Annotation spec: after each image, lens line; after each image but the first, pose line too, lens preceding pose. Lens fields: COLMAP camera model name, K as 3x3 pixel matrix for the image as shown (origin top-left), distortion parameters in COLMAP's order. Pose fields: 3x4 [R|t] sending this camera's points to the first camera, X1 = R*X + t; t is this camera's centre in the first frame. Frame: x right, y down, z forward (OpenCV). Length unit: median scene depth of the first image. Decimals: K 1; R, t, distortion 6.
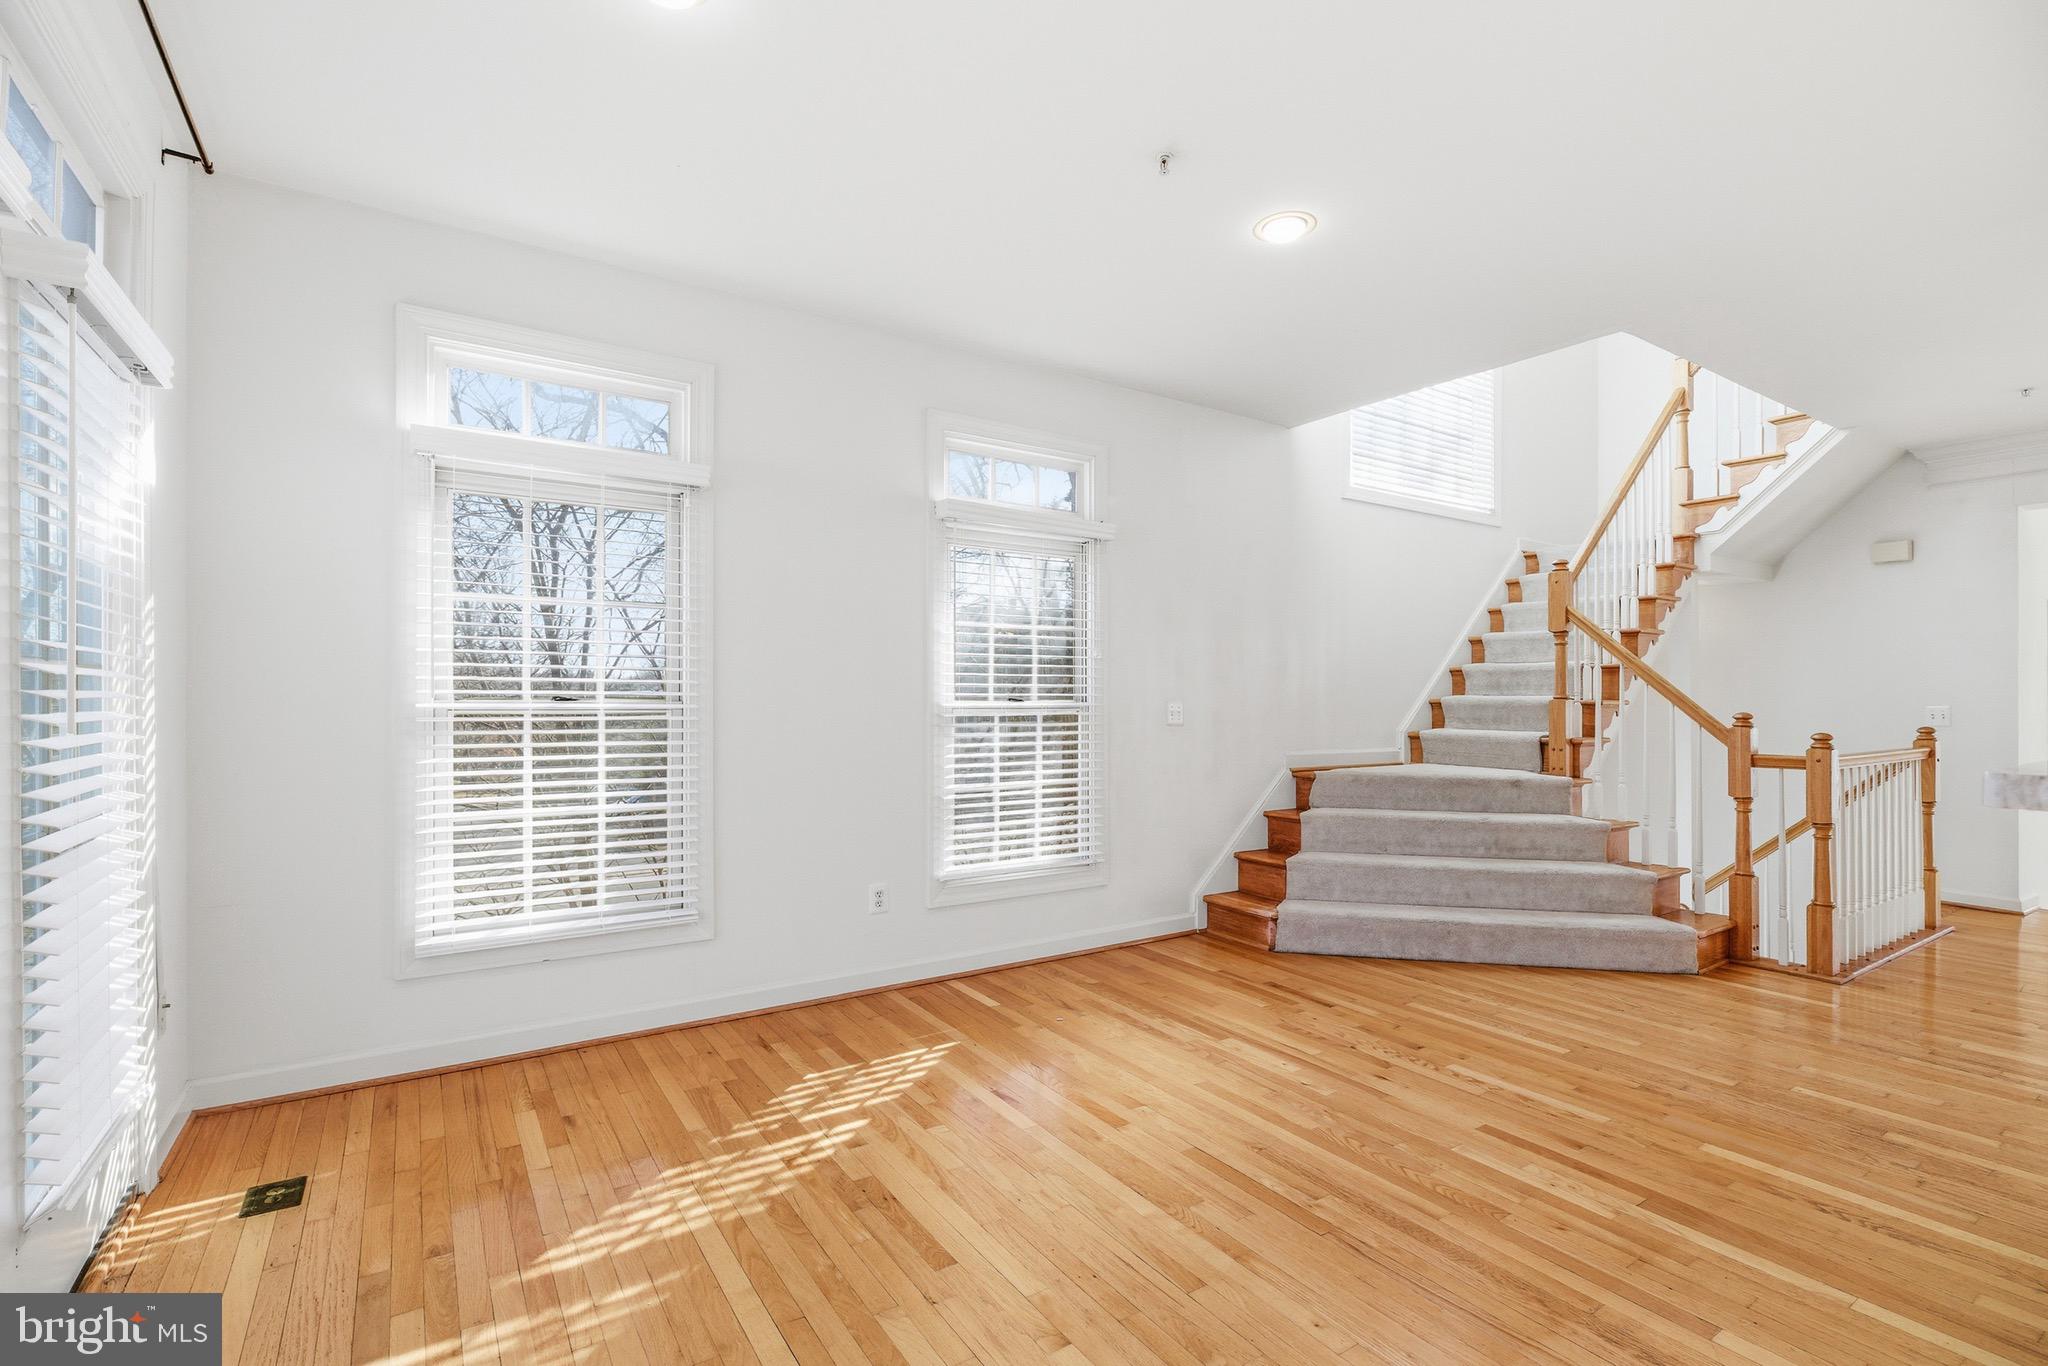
lens RADIAL K [[922.8, 0, 1018.2], [0, 922.8, 686.7], [0, 0, 1]] dist [-0.005672, -0.000666]
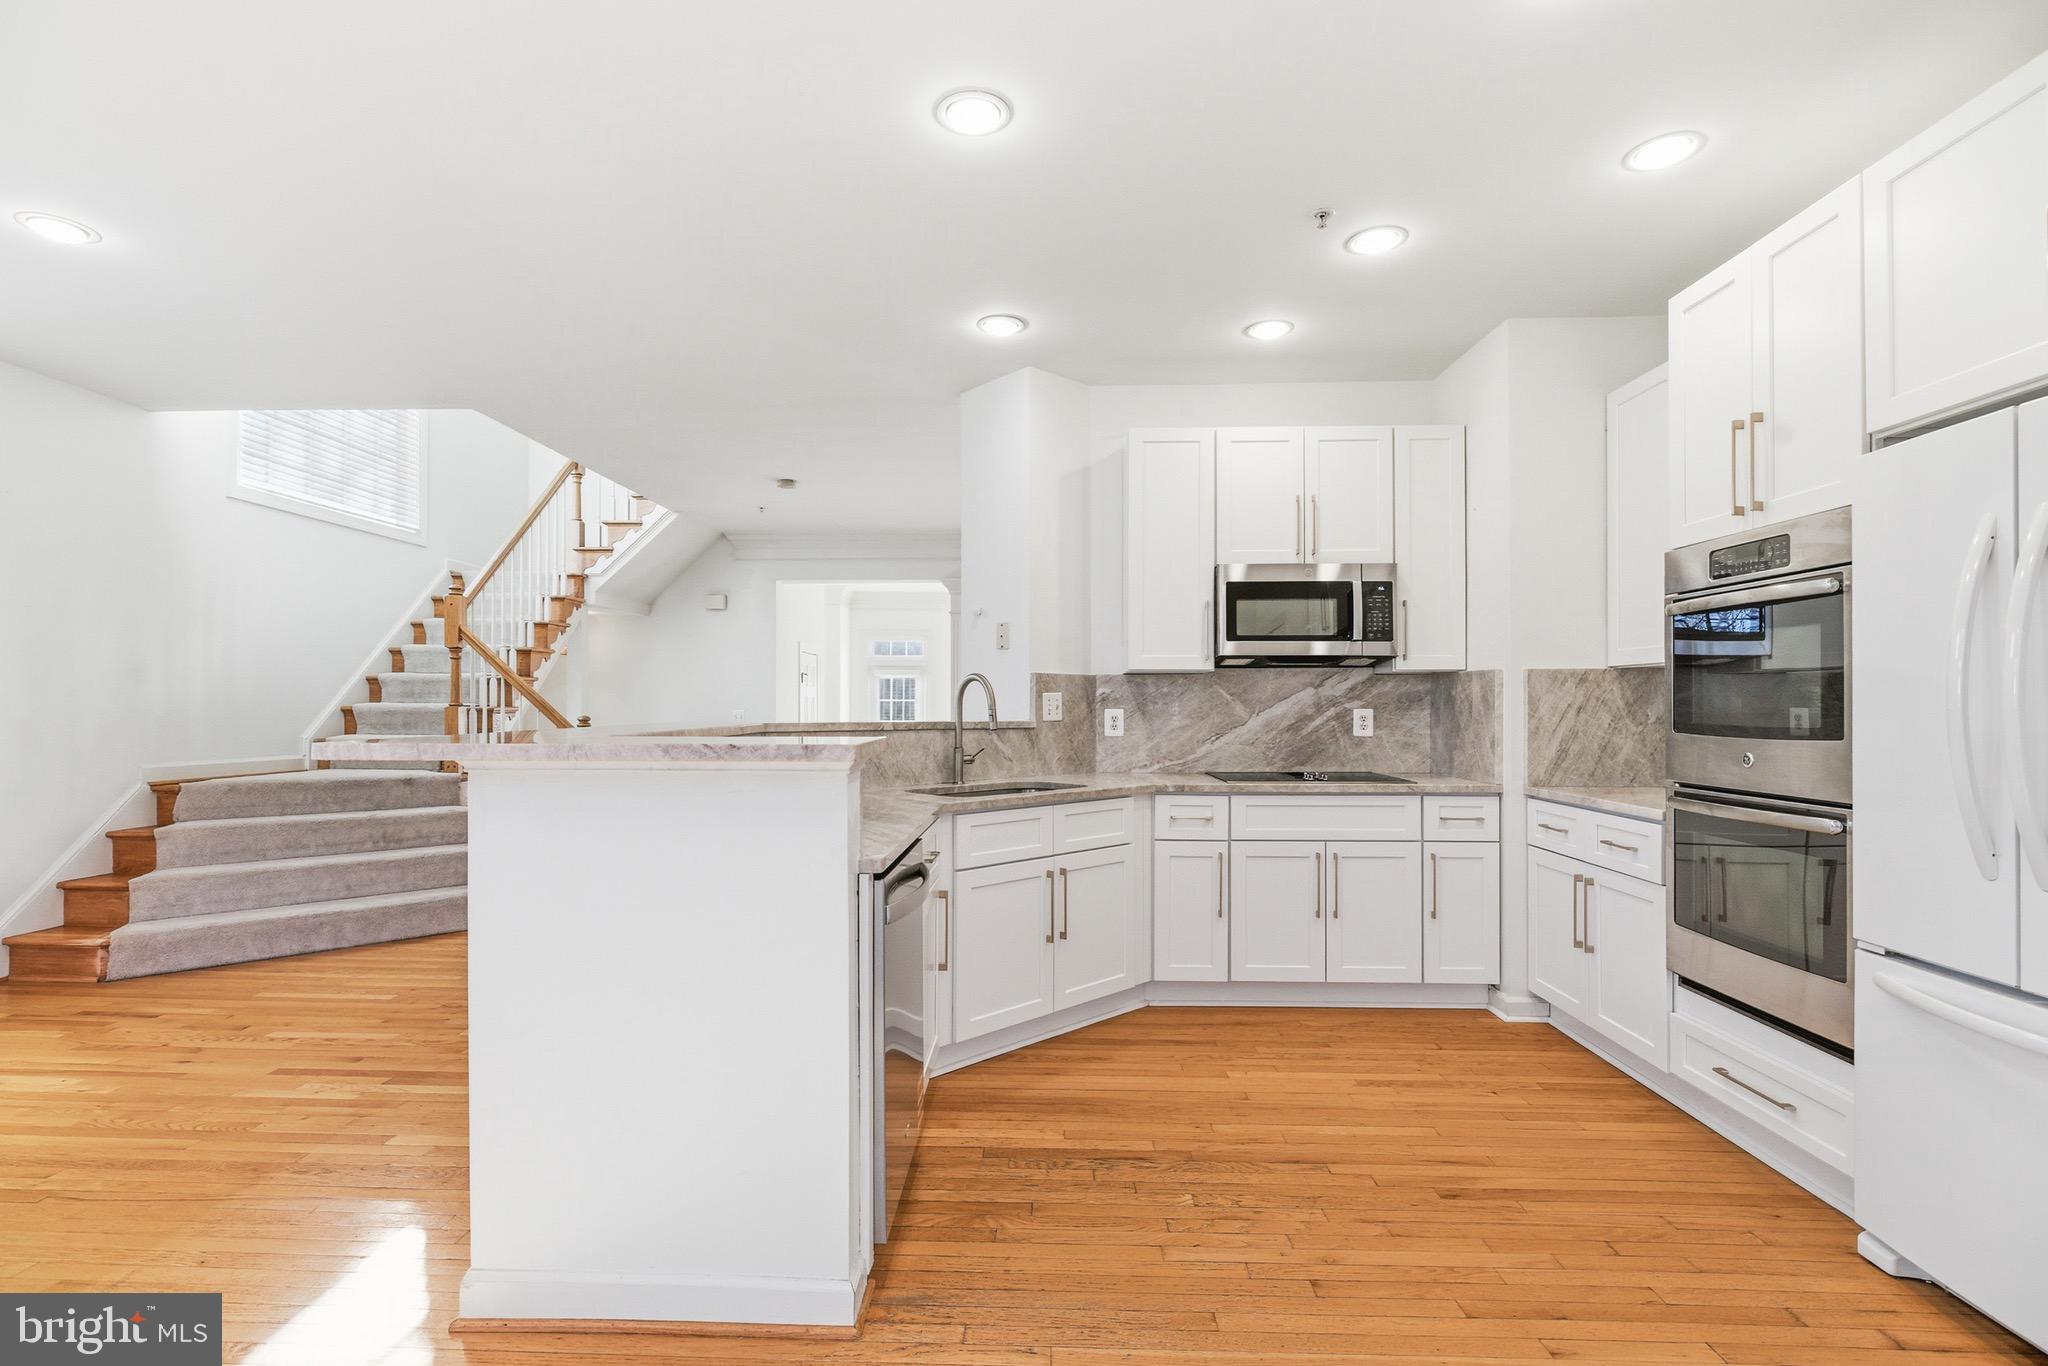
lens RADIAL K [[938.4, 0, 1006.3], [0, 938.4, 699.6], [0, 0, 1]] dist [-0.000350, 0.000549]
pose [[0.591457, 0.003124, 0.806330, 0.051231], [-0.009546, 0.999950, 0.003128, -0.005198], [-0.806280, -0.009548, 0.591457, -0.264105]]
